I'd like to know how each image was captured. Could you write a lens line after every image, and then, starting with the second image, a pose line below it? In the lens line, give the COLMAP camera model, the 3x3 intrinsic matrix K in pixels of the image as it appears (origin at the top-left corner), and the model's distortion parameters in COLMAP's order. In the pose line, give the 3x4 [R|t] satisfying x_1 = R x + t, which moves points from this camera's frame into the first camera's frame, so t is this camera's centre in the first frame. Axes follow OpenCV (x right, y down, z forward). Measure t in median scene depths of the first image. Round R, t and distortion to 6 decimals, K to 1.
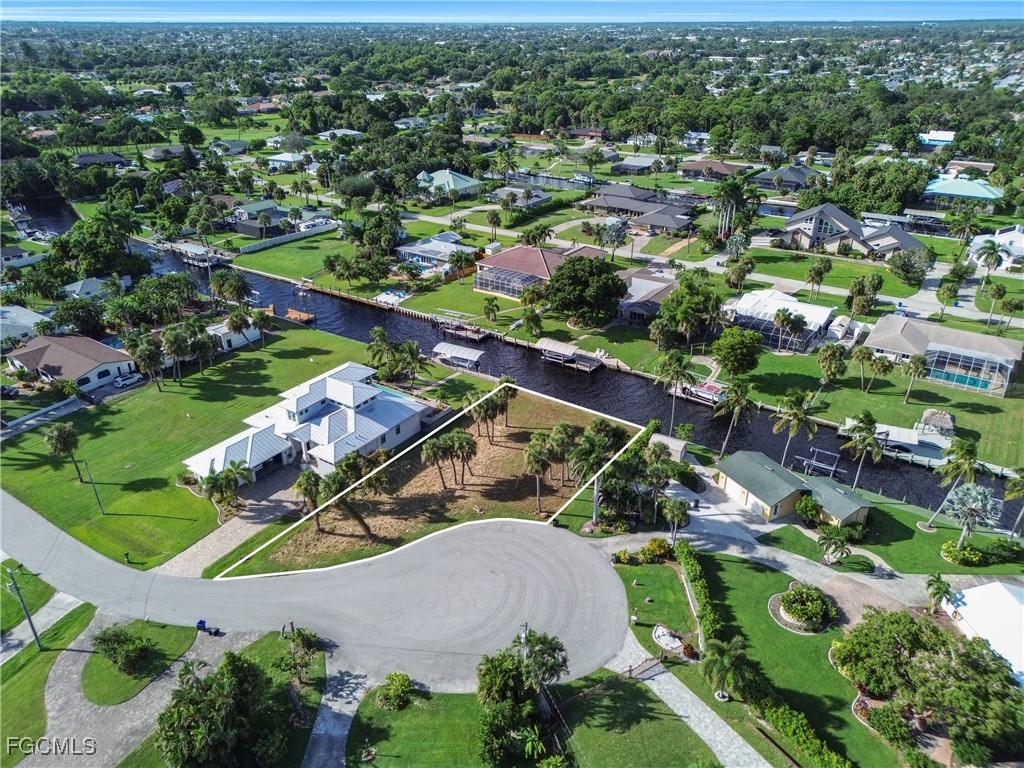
lens RADIAL K [[715.4, 0, 511.0], [0, 715.4, 384.1], [0, 0, 1]] dist [0.063006, -0.062653]
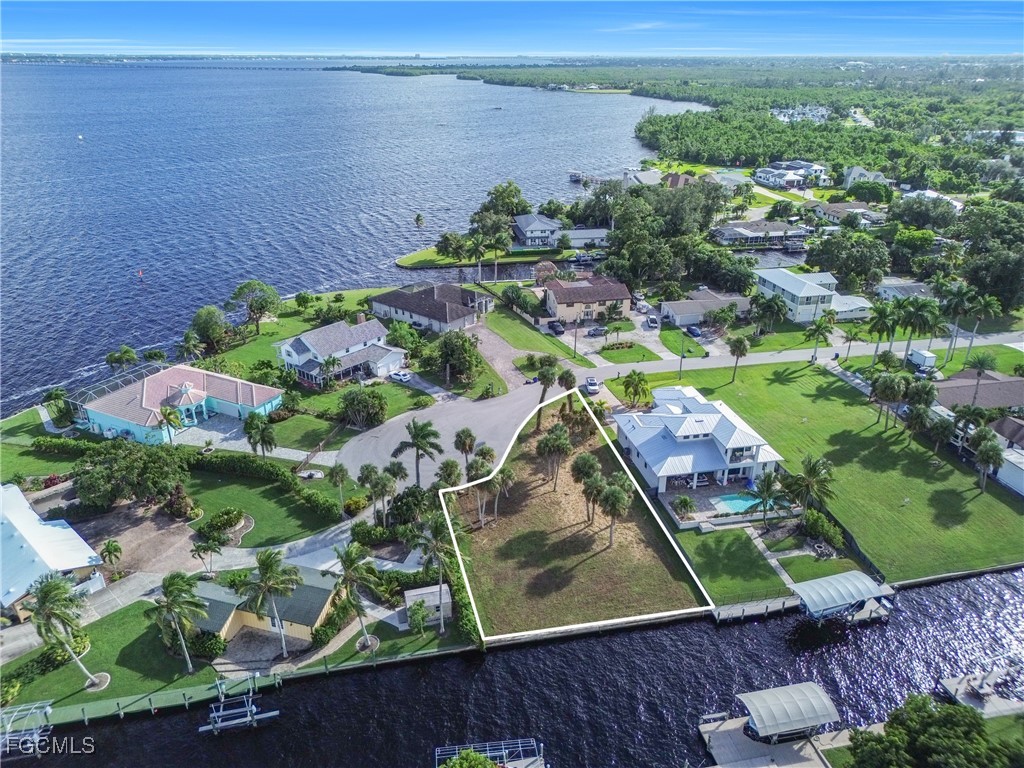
lens RADIAL K [[715.4, 0, 511.0], [0, 715.4, 384.1], [0, 0, 1]] dist [0.063006, -0.062653]
pose [[-0.694350, 0.297232, -0.655387, 0.486937], [-0.324321, 0.683741, 0.653692, -0.495993], [0.642413, 0.666447, -0.378357, 0.981385]]
